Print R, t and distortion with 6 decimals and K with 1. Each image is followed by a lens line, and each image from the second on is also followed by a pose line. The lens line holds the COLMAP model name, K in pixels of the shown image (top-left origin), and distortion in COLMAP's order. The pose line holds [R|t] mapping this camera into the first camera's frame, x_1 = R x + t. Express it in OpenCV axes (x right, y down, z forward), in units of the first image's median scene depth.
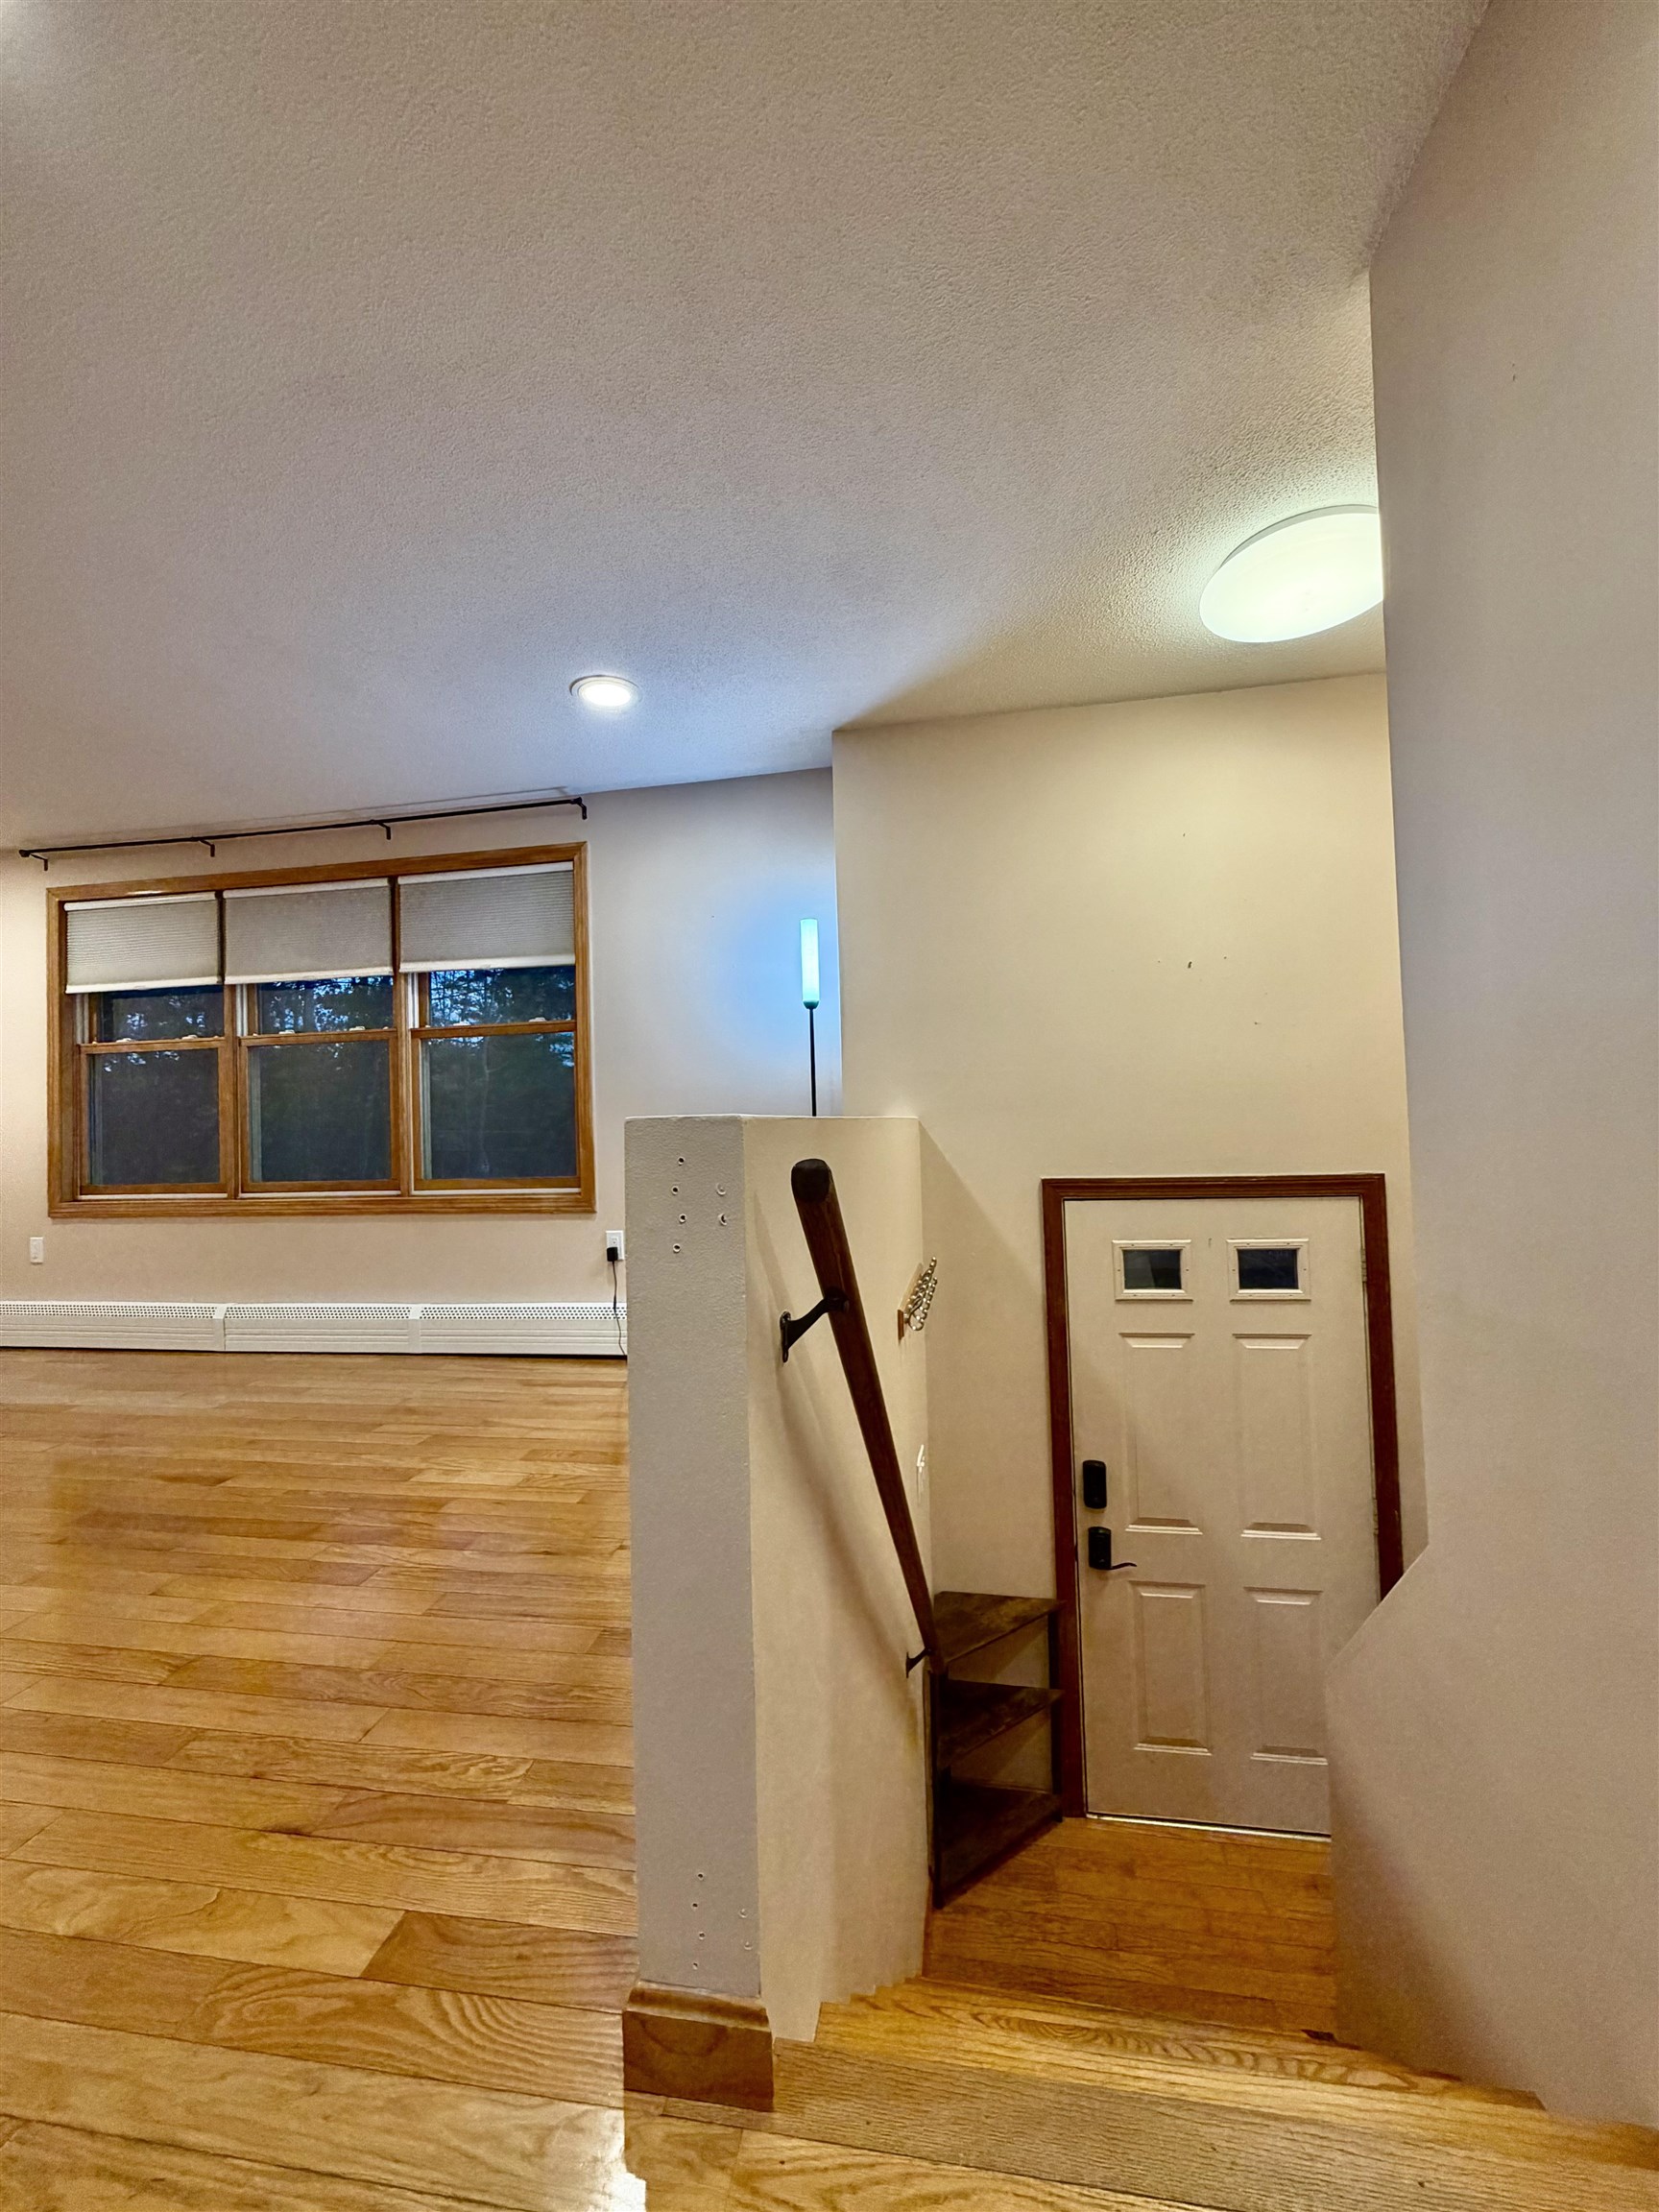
lens RADIAL K [[871.4, 0, 829.5], [0, 871.4, 1106.0], [0, 0, 1]] dist [-0.007836, 0.000245]
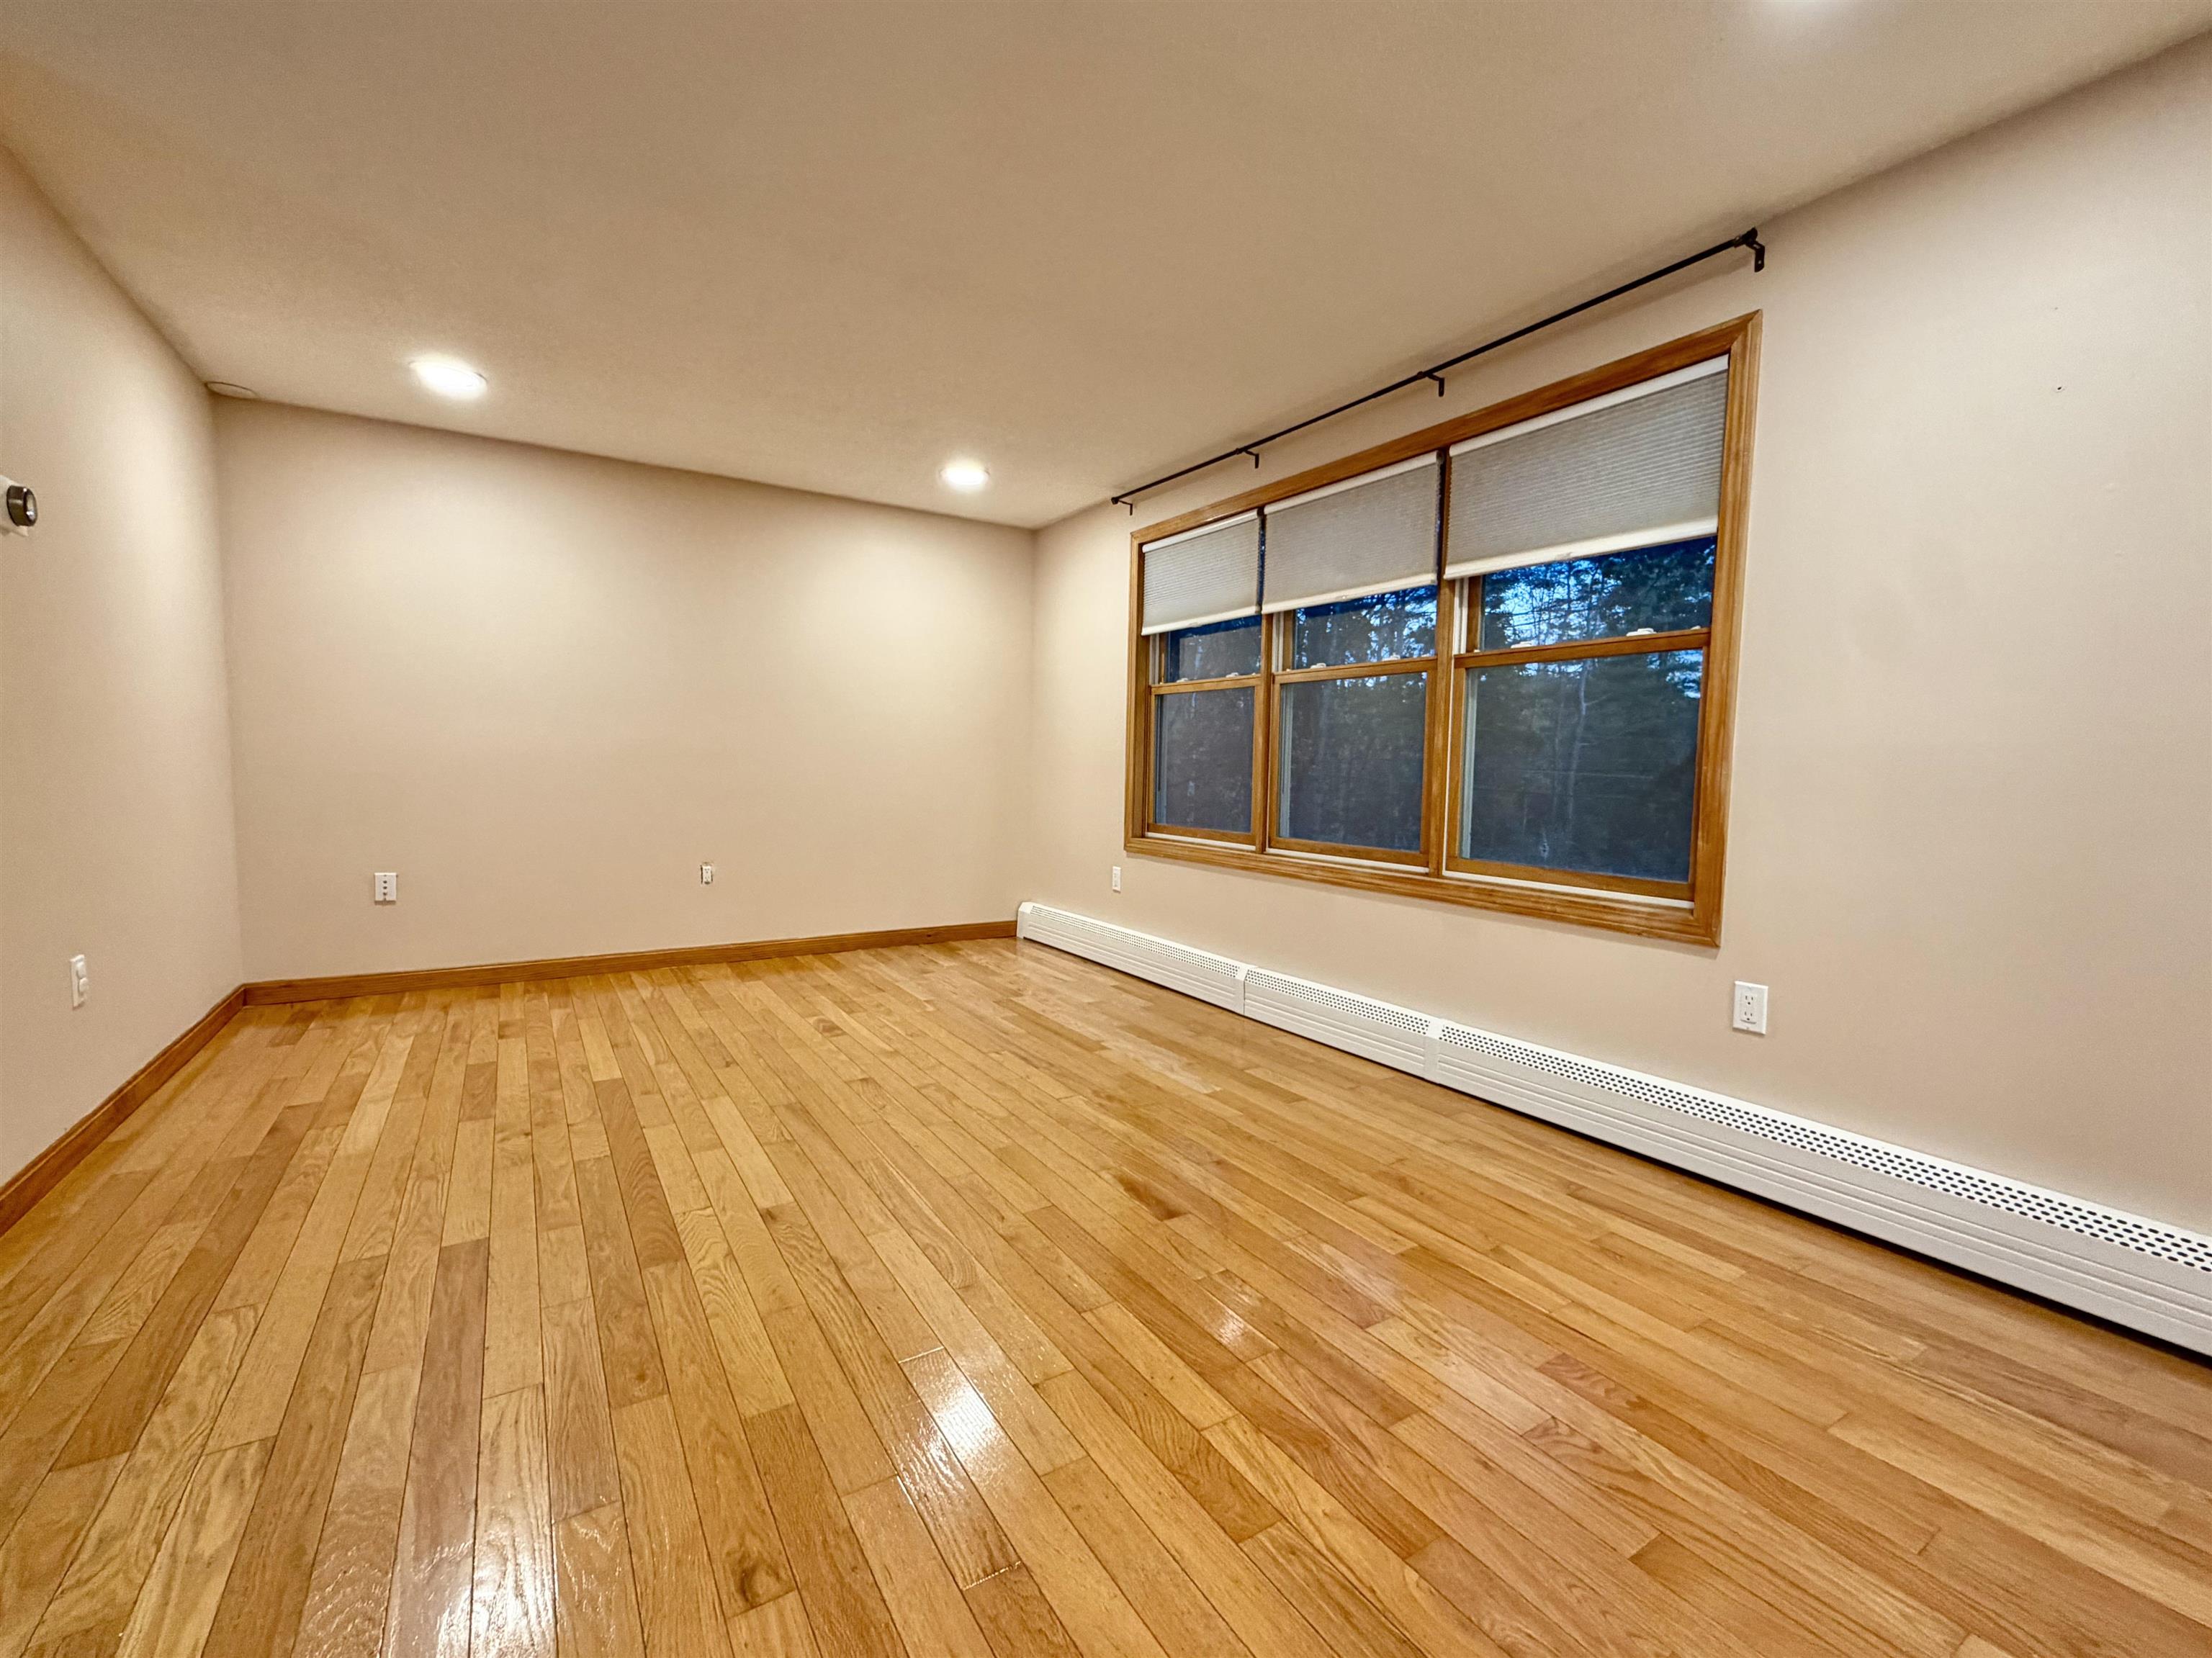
lens RADIAL K [[937.1, 0, 1106.0], [0, 937.1, 829.0], [0, 0, 1]] dist [0.003184, 0.000422]
pose [[0.664911, 0.093133, -0.741094, -0.070630], [-0.025090, 0.994421, 0.102457, -0.015570], [0.746501, -0.049531, 0.663538, 0.236366]]
